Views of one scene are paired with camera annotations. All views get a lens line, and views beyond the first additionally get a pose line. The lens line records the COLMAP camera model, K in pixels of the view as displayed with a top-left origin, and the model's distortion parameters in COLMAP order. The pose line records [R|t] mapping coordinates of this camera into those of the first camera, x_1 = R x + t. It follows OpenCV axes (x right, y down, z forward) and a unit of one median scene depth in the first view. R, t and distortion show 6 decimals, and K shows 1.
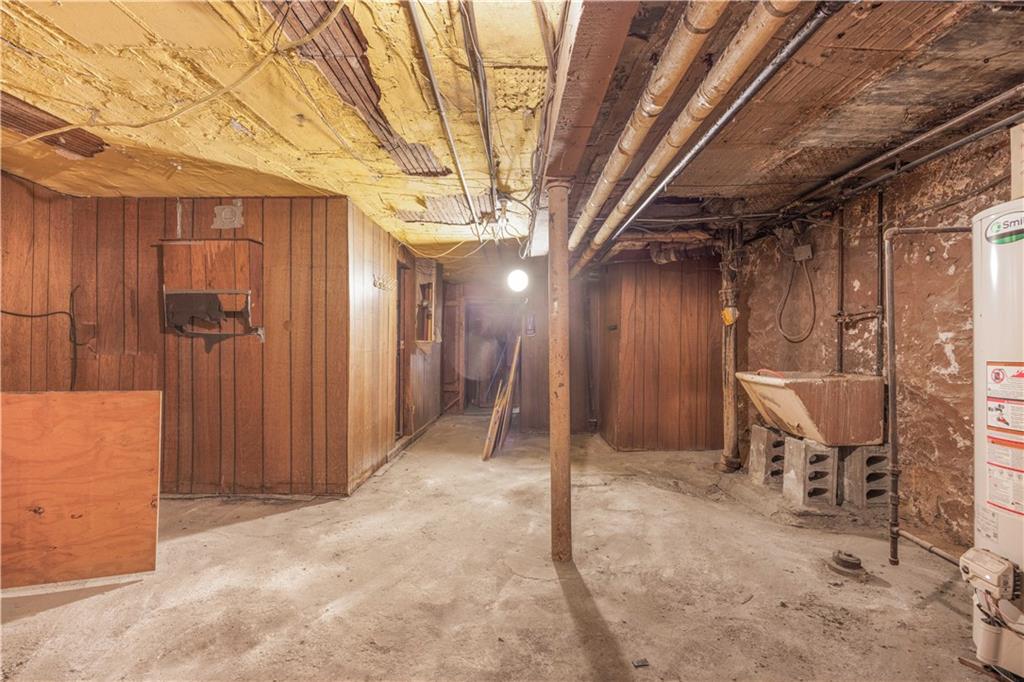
lens RADIAL K [[422.3, 0, 513.1], [0, 422.3, 343.2], [0, 0, 1]] dist [-0.003828, -0.000460]
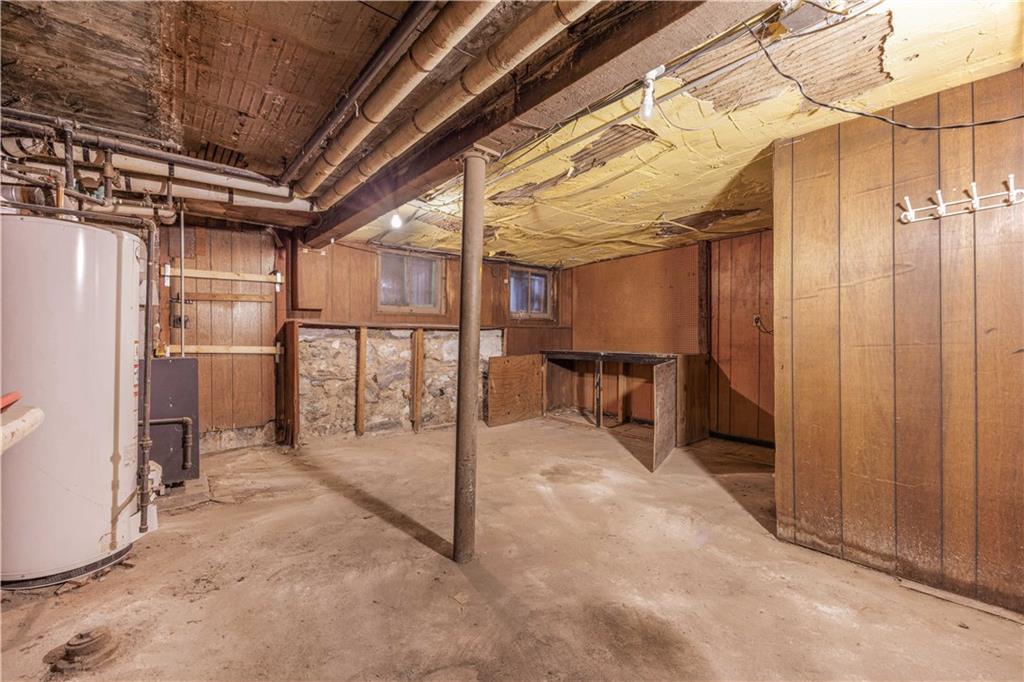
lens RADIAL K [[422.3, 0, 512.6], [0, 422.3, 341.4], [0, 0, 1]] dist [-0.003828, -0.000460]
pose [[-0.763284, -0.006593, -0.646030, 0.736761], [-0.001431, 0.999963, -0.008514, 0.031870], [0.646062, -0.005574, -0.763265, 2.048601]]
